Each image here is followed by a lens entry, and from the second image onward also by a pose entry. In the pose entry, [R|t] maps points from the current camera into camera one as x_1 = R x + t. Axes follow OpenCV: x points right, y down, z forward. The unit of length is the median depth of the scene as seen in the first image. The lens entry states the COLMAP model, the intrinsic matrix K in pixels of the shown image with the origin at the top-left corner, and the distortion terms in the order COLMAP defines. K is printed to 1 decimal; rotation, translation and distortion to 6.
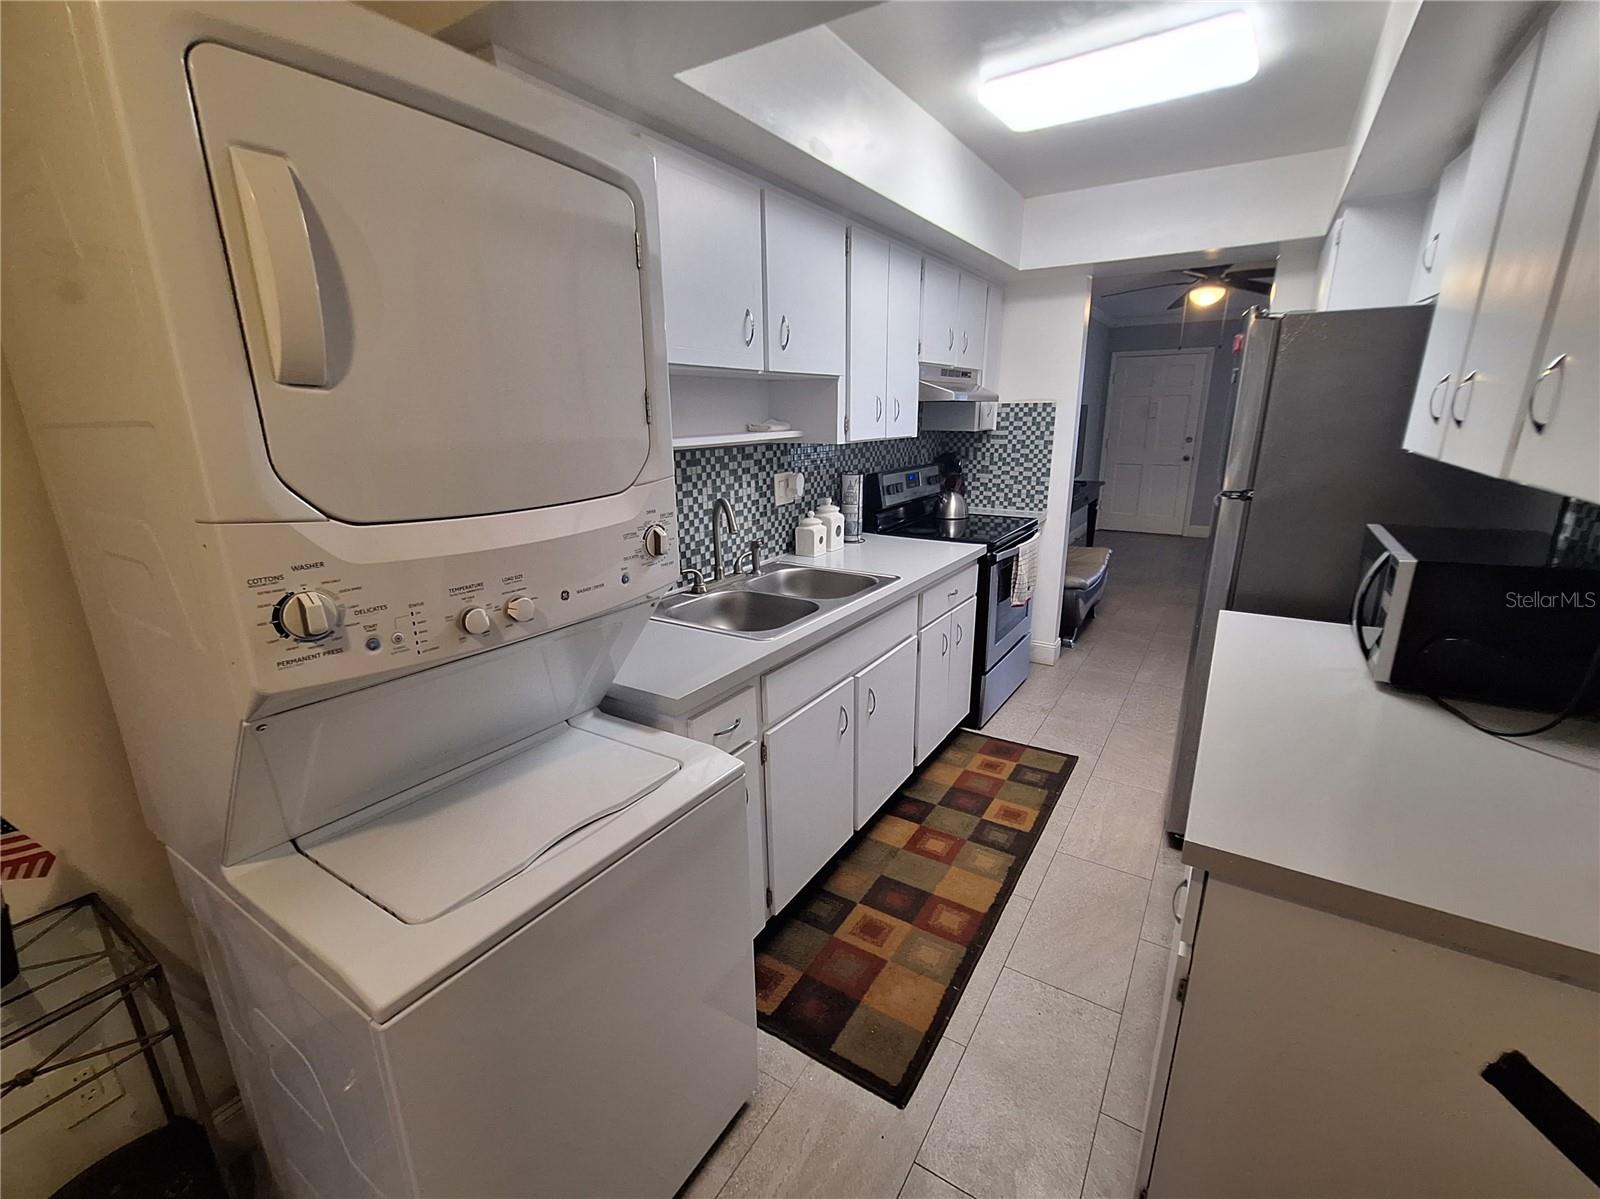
lens RADIAL K [[687.5, 0, 802.6], [0, 687.5, 608.1], [0, 0, 1]] dist [-0.009784, 0.000971]
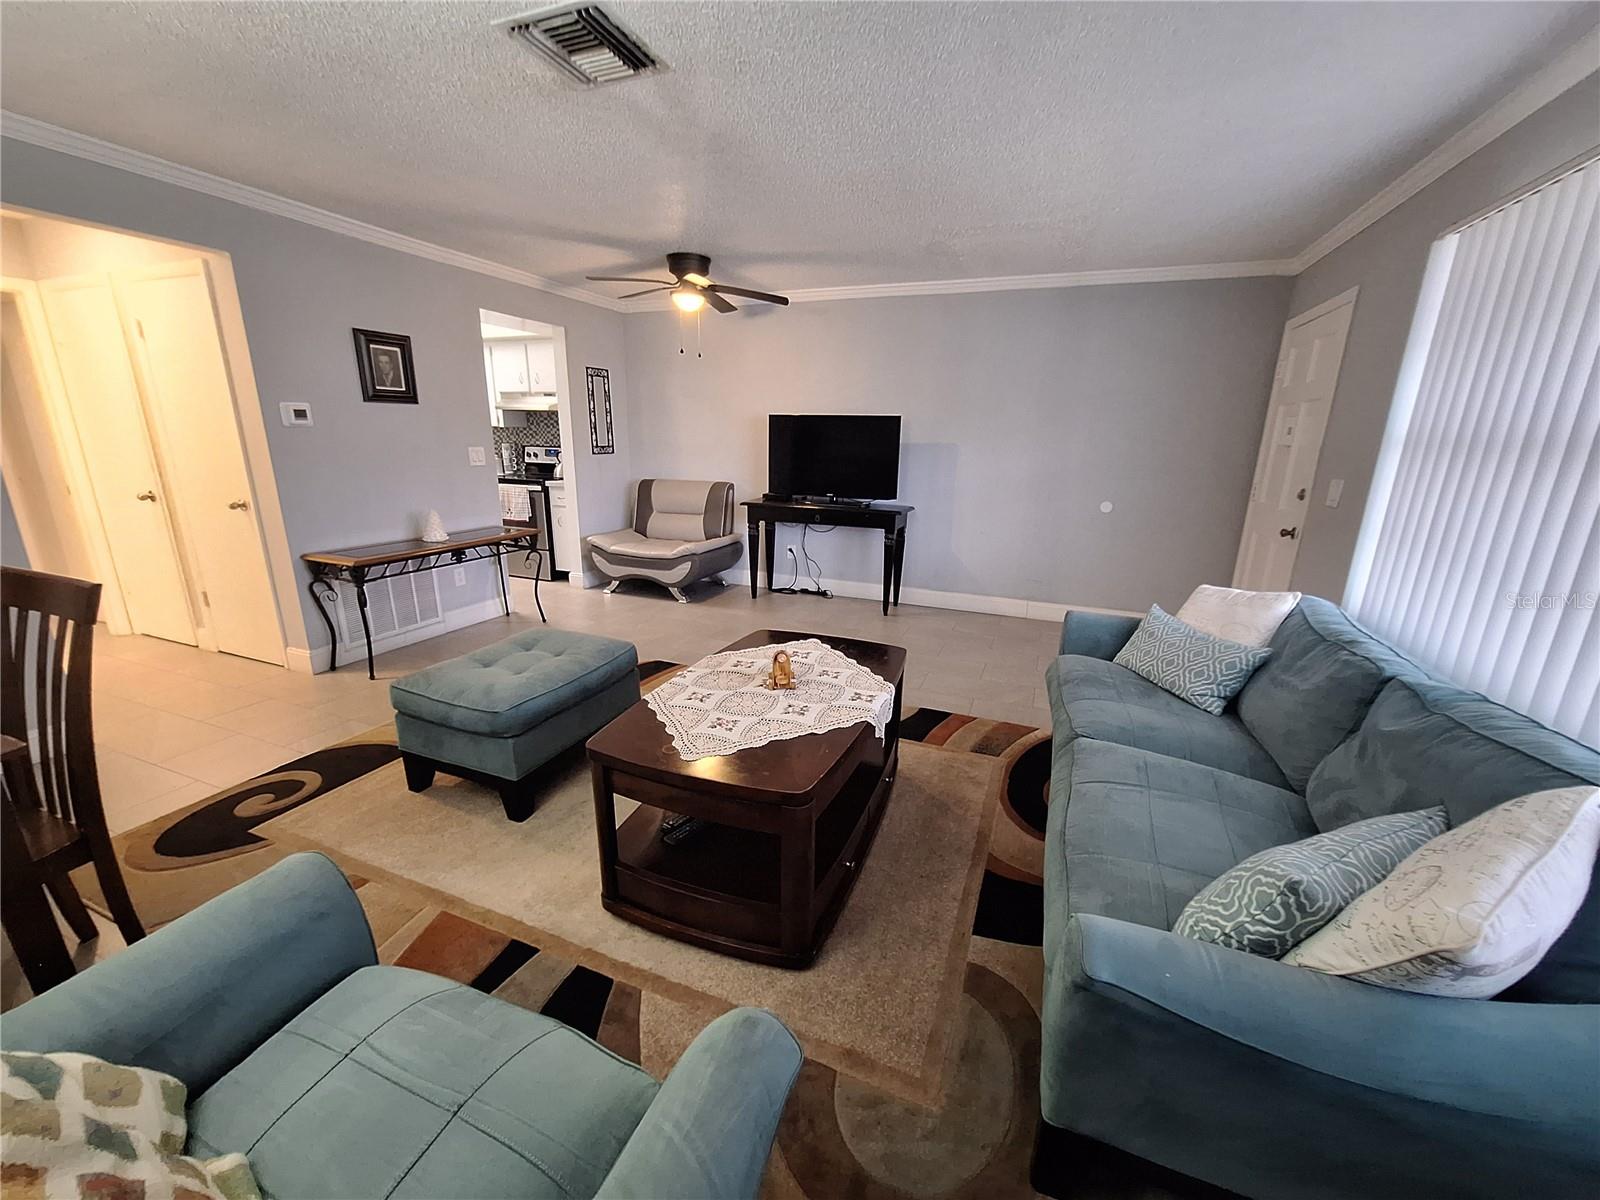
lens RADIAL K [[633.4, 0, 798.3], [0, 633.4, 606.7], [0, 0, 1]] dist [-0.007303, 0.002506]
pose [[0.181475, 0.278692, -0.943079, 2.658441], [-0.293125, 0.930738, 0.218640, -0.487481], [0.938693, 0.236763, 0.250597, 1.710662]]
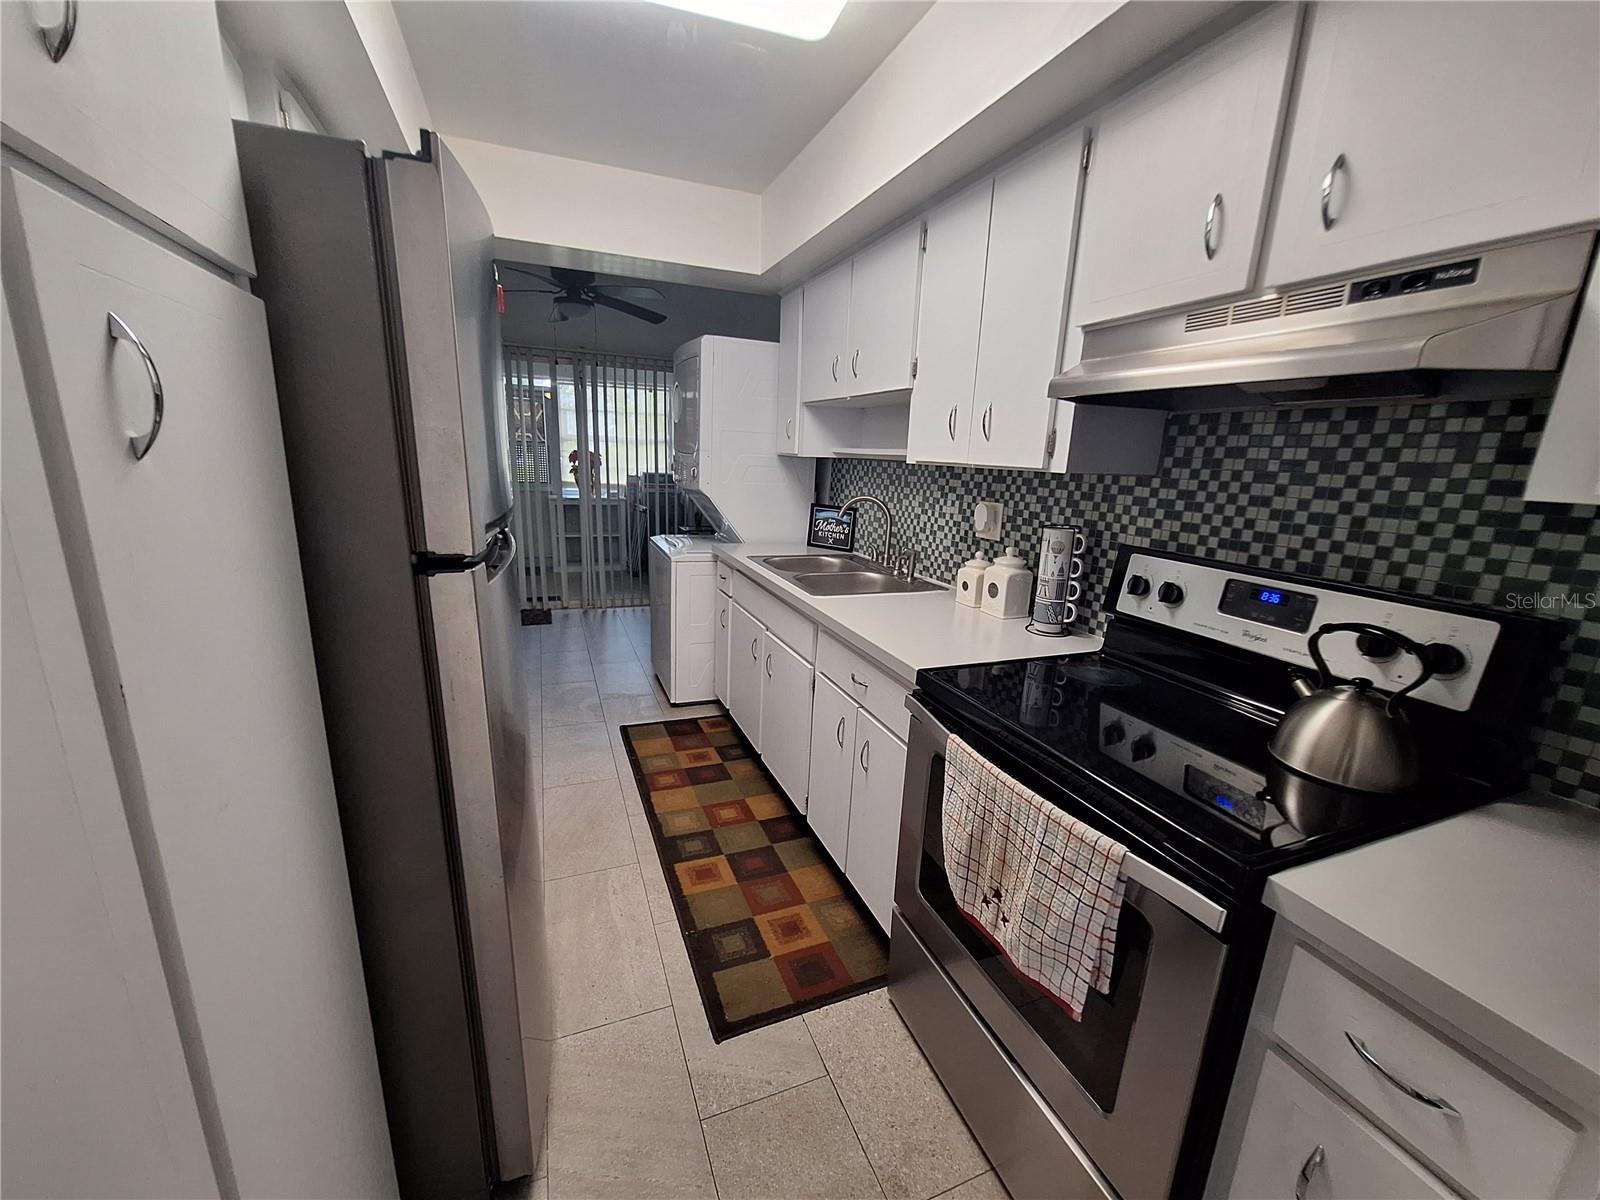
lens RADIAL K [[633.4, 0, 804.3], [0, 633.4, 610.4], [0, 0, 1]] dist [-0.007303, 0.002506]
pose [[-0.576879, 0.188880, -0.794692, 0.779486], [-0.256821, 0.881618, 0.395971, -0.338942], [0.775405, 0.432521, -0.460078, 1.272140]]
